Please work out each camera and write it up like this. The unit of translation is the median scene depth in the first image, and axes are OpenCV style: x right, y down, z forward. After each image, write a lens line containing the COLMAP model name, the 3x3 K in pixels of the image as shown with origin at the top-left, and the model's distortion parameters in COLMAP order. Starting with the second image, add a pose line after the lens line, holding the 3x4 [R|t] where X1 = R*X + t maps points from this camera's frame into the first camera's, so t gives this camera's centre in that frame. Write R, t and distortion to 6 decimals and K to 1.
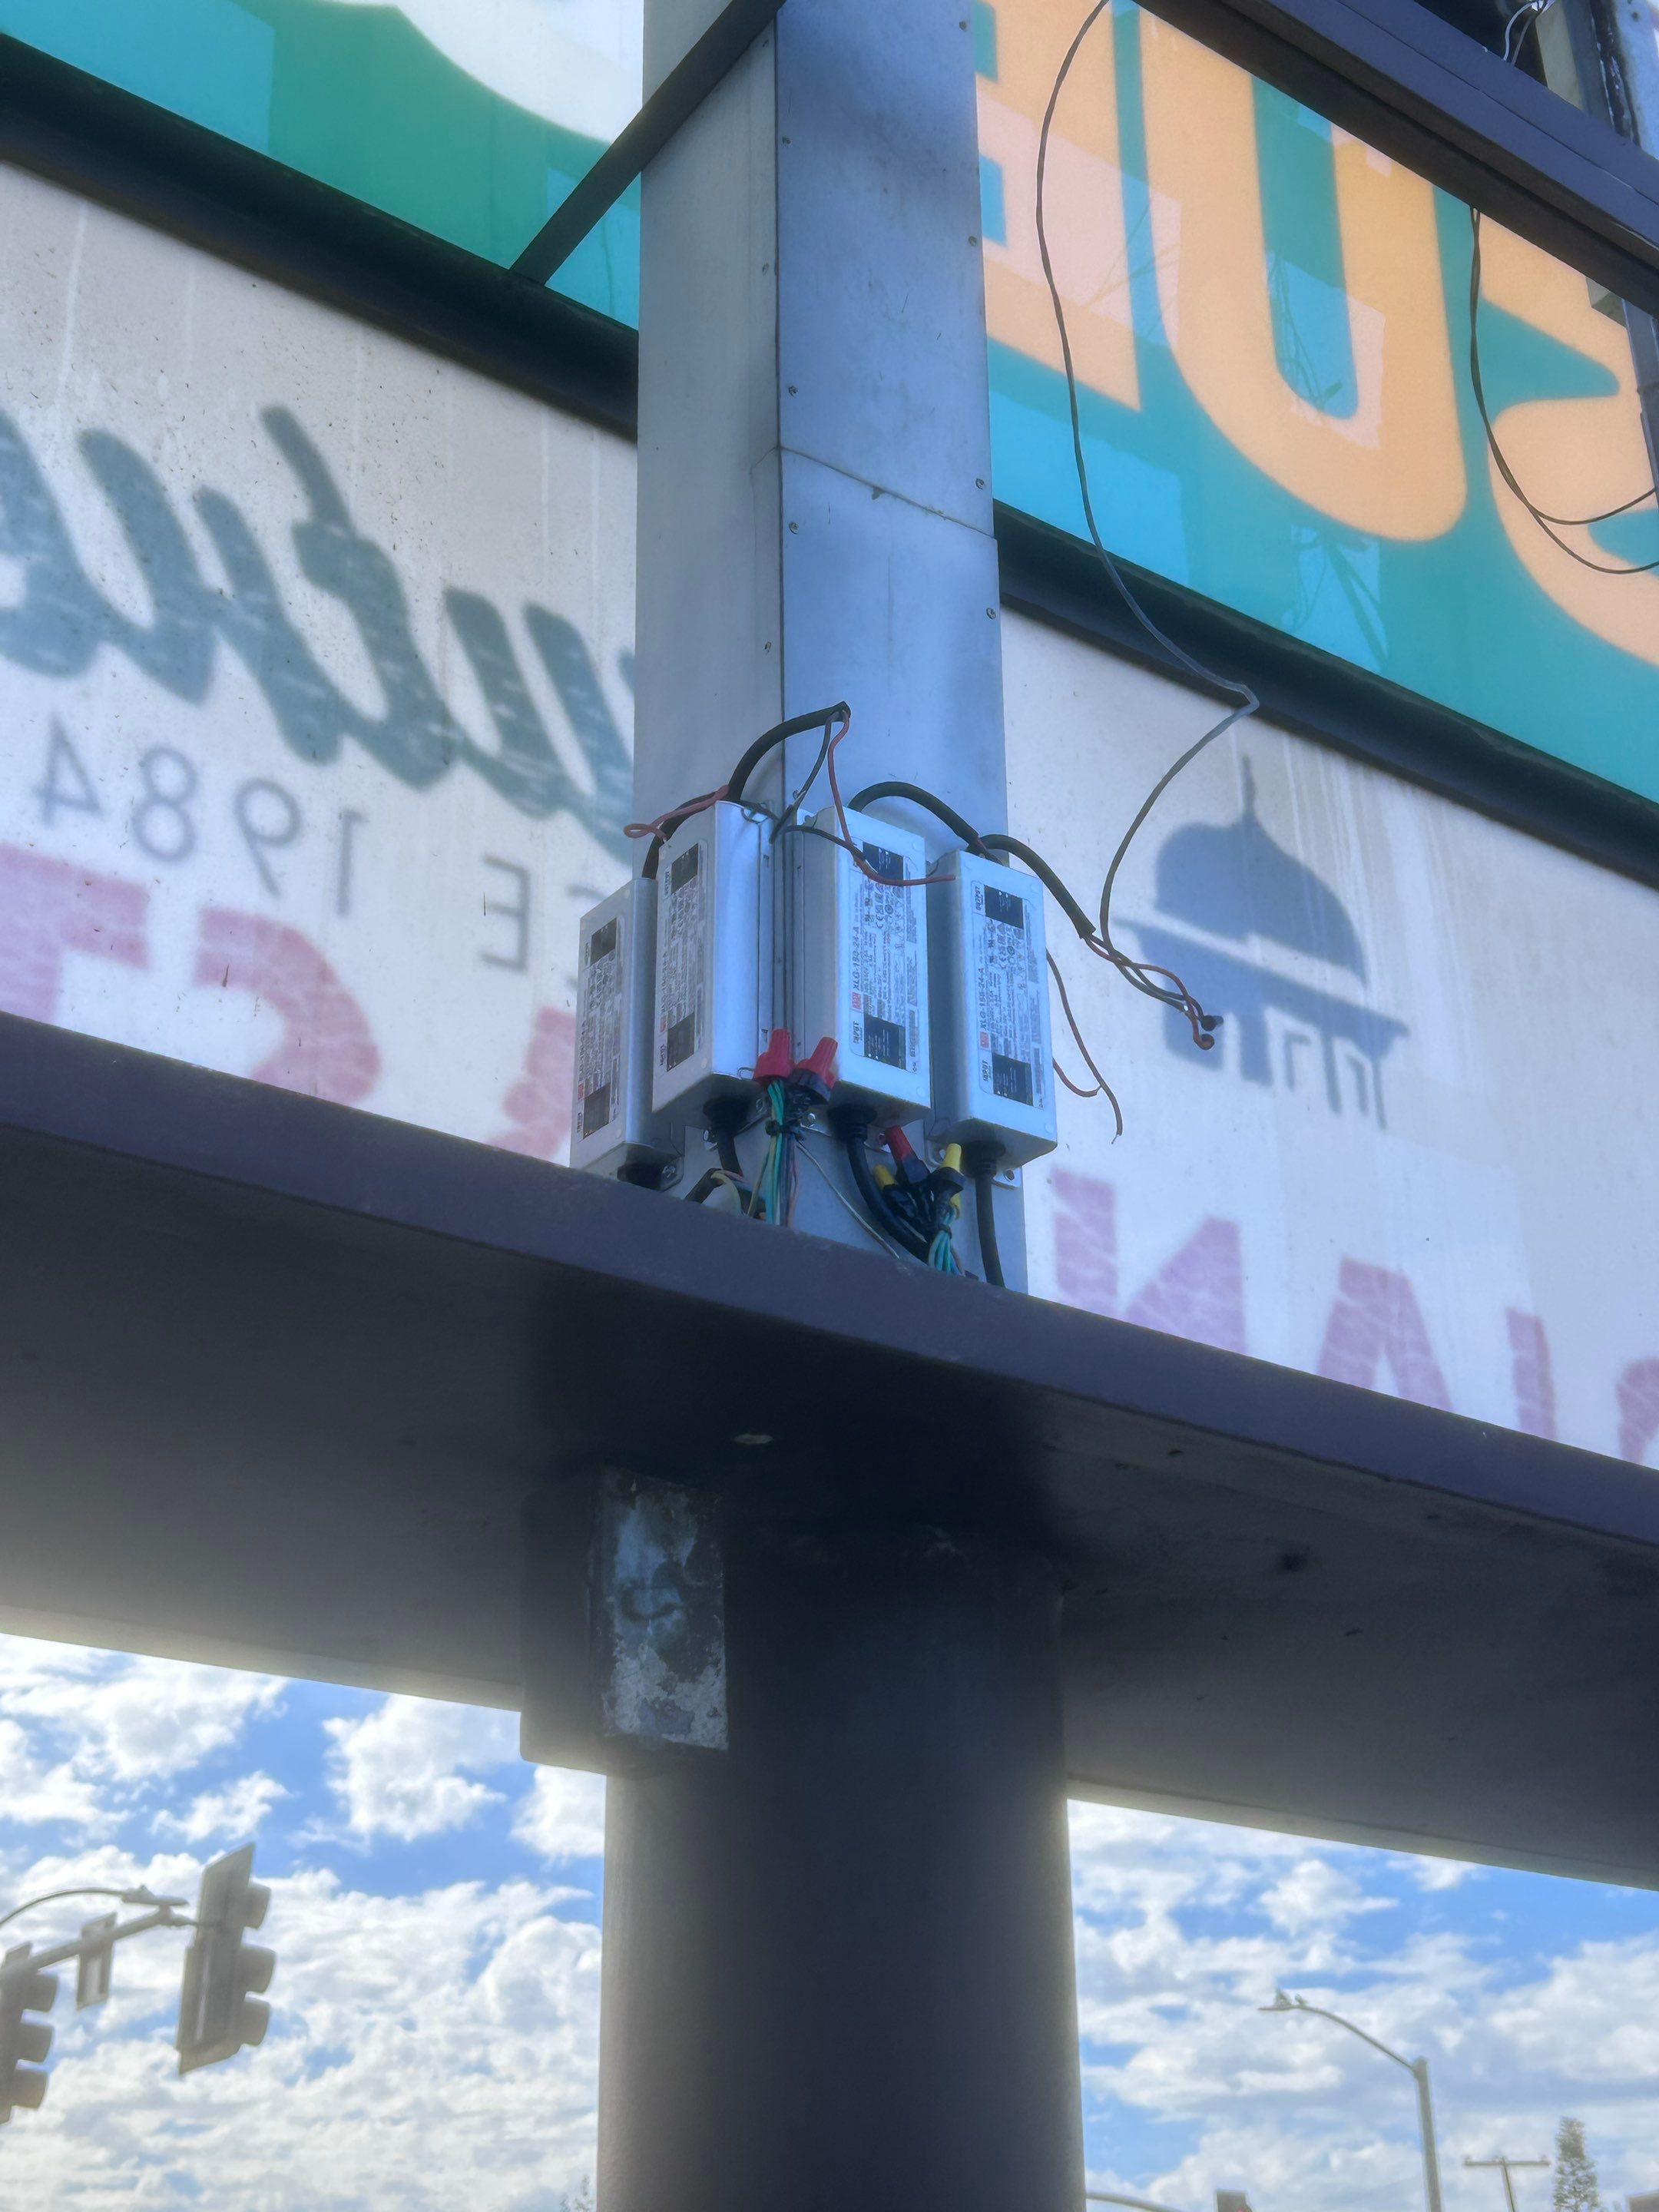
lens RADIAL K [[2935.9, 0, 830.5], [0, 2935.9, 1098.2], [0, 0, 1]] dist [0.139390, 0.000000]
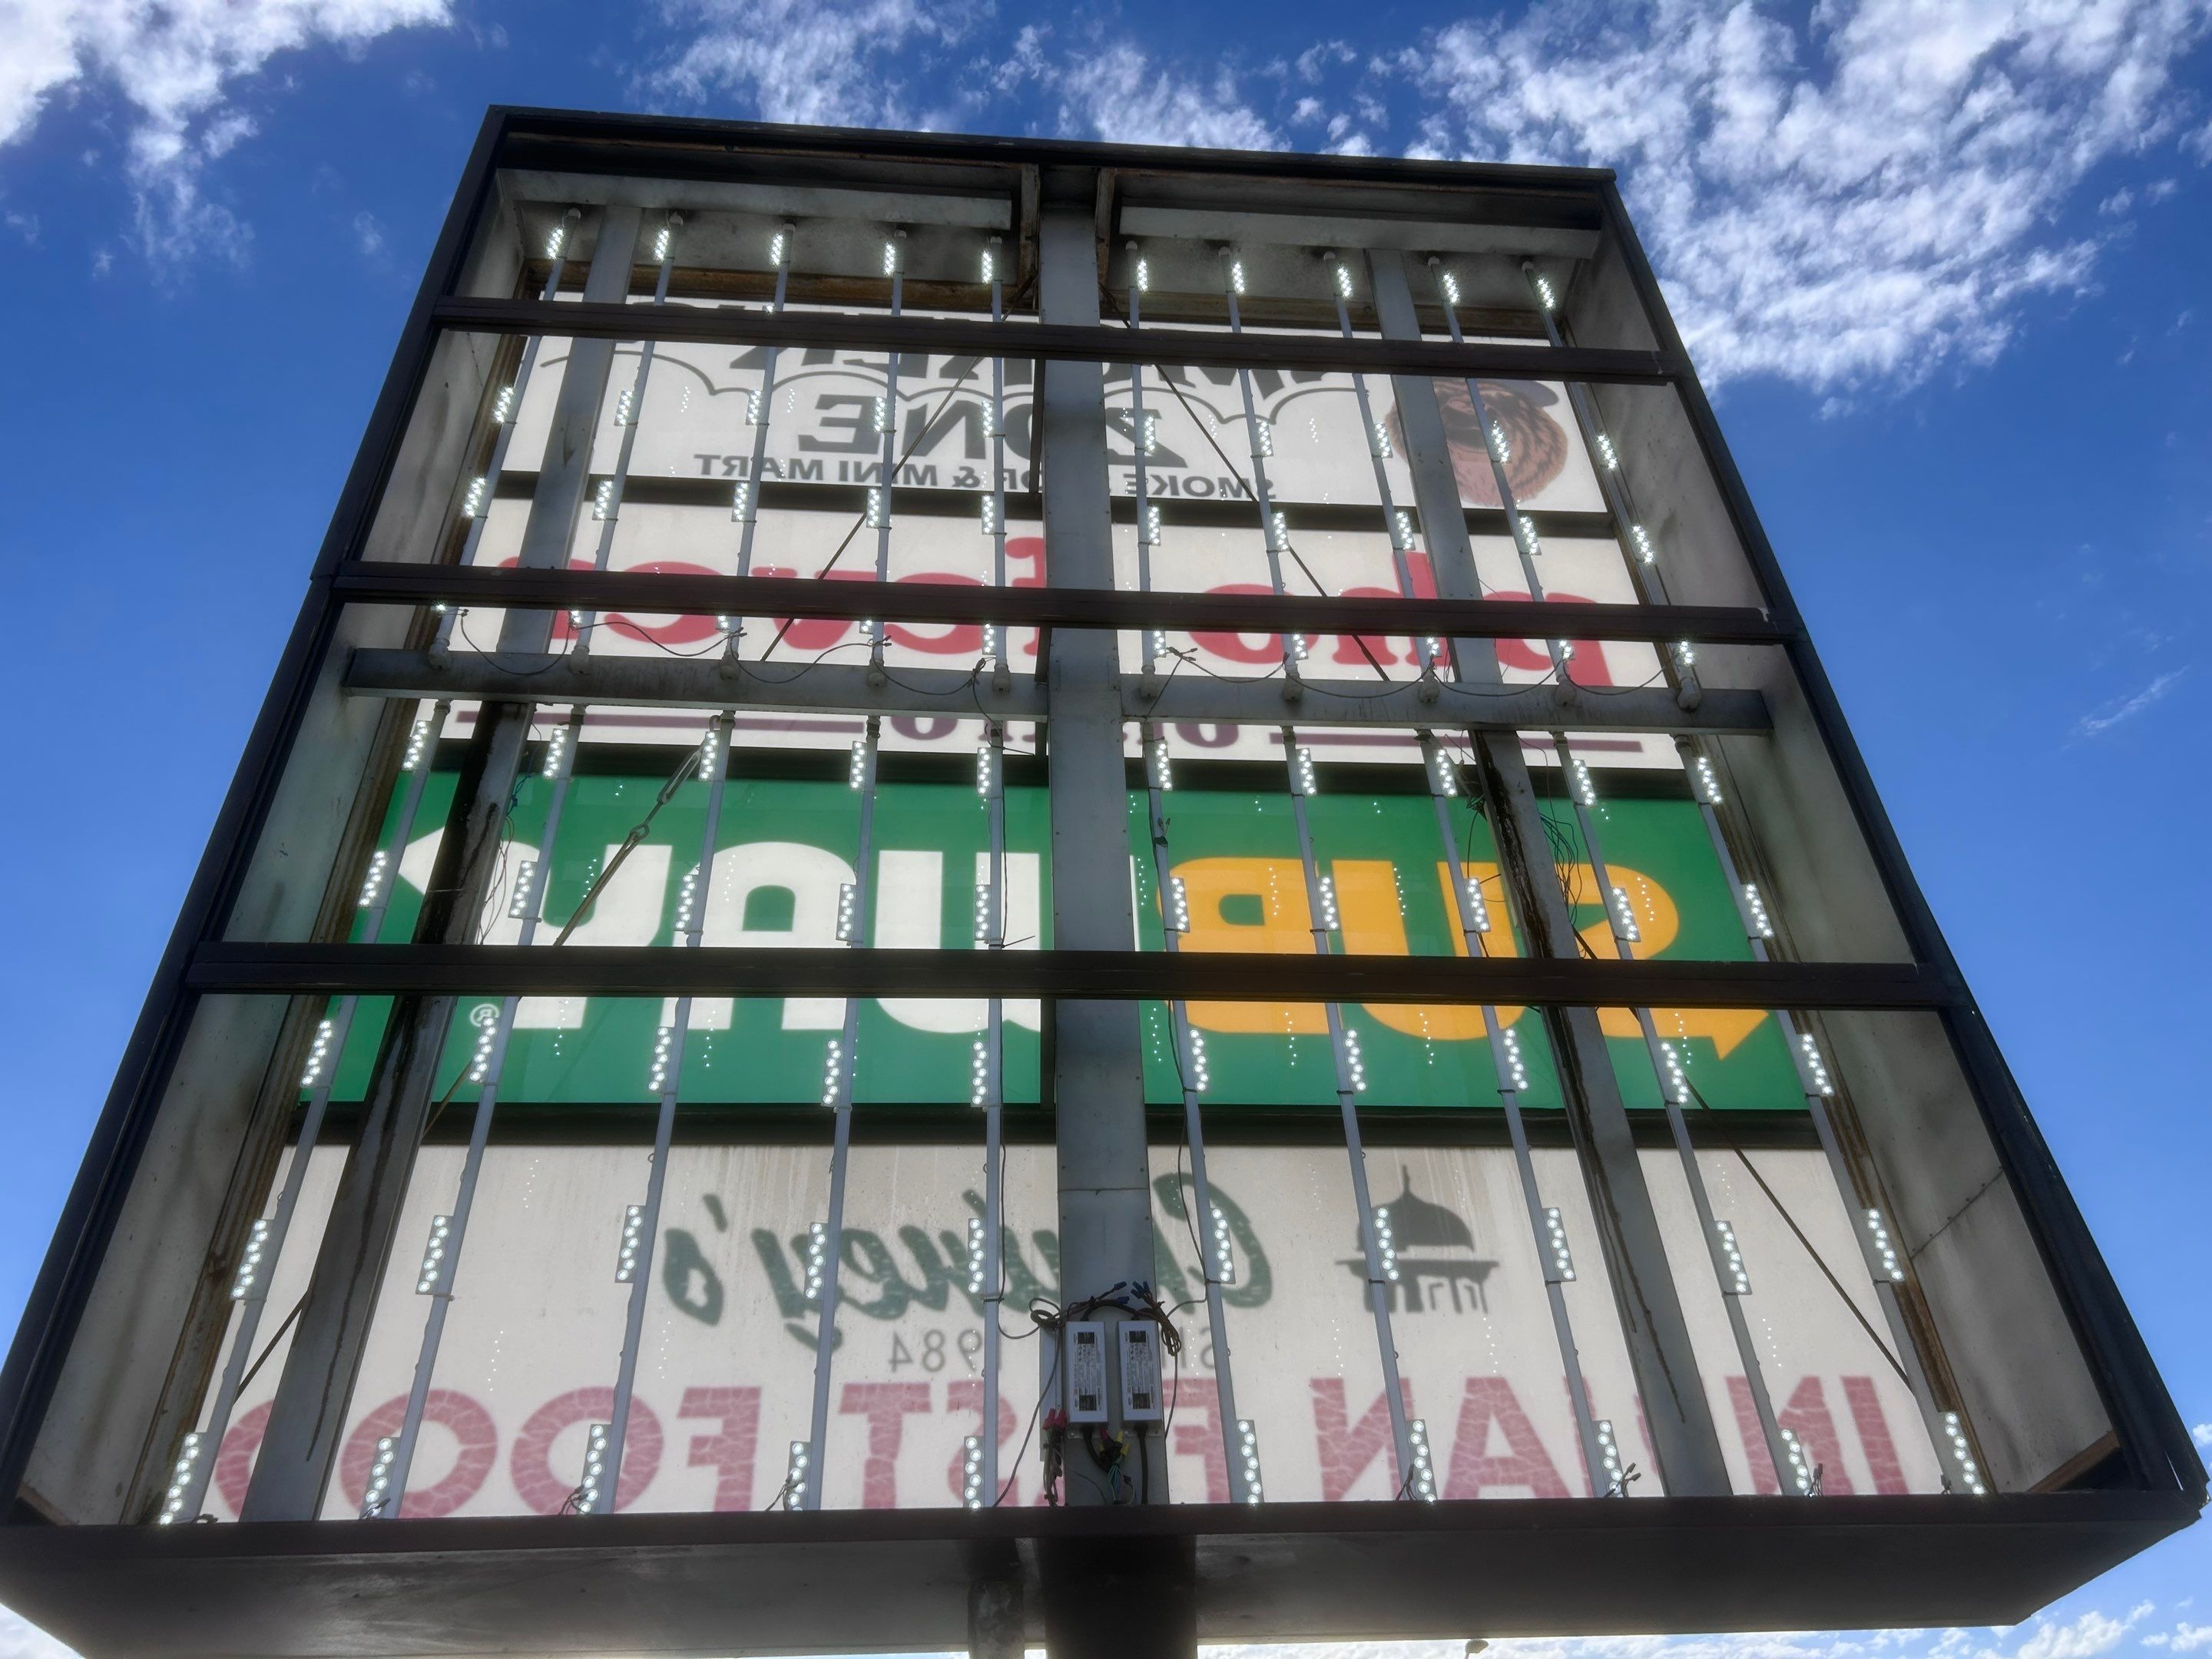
lens RADIAL K [[1688.1, 0, 1101.5], [0, 1688.1, 835.7], [0, 0, 1]] dist [0.007975, -0.000820]
pose [[0.846746, -0.351922, -0.398964, 0.777885], [0.255933, 0.926919, -0.274444, -0.066828], [0.466391, 0.130277, 0.874933, -0.498234]]
